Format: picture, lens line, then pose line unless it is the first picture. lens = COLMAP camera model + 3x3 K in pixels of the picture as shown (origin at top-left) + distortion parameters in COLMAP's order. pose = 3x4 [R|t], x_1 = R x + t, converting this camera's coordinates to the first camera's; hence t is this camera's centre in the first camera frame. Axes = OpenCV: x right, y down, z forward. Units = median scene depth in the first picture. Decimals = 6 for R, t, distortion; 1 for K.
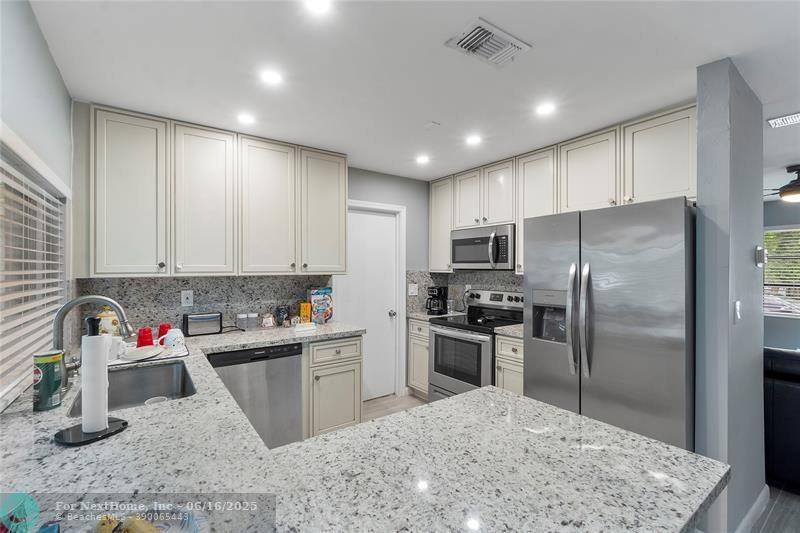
lens RADIAL K [[347.3, 0, 398.6], [0, 347.3, 266.6], [0, 0, 1]] dist [0.001120, -0.000589]
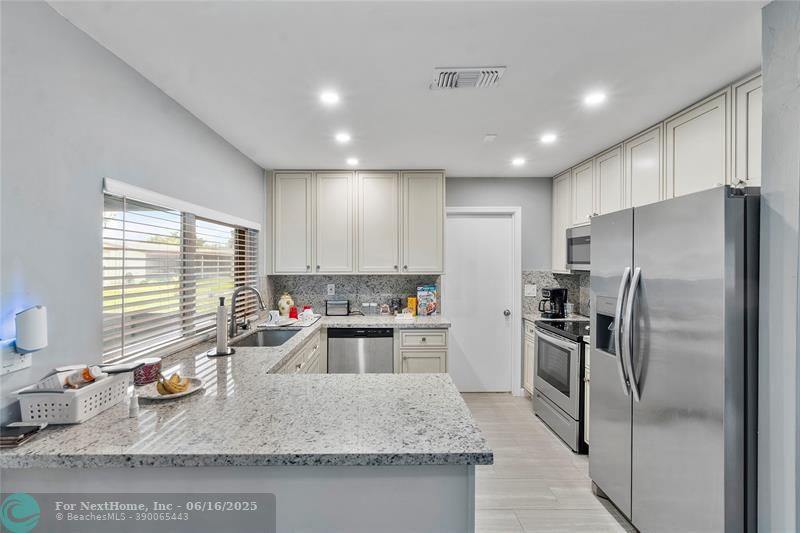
lens RADIAL K [[347.3, 0, 392.8], [0, 347.3, 263.0], [0, 0, 1]] dist [0.001120, -0.000589]
pose [[0.825714, -0.001498, -0.564087, 0.378652], [0.002076, 0.999998, 0.000384, -0.017133], [0.564085, -0.001488, 0.825715, -0.040677]]
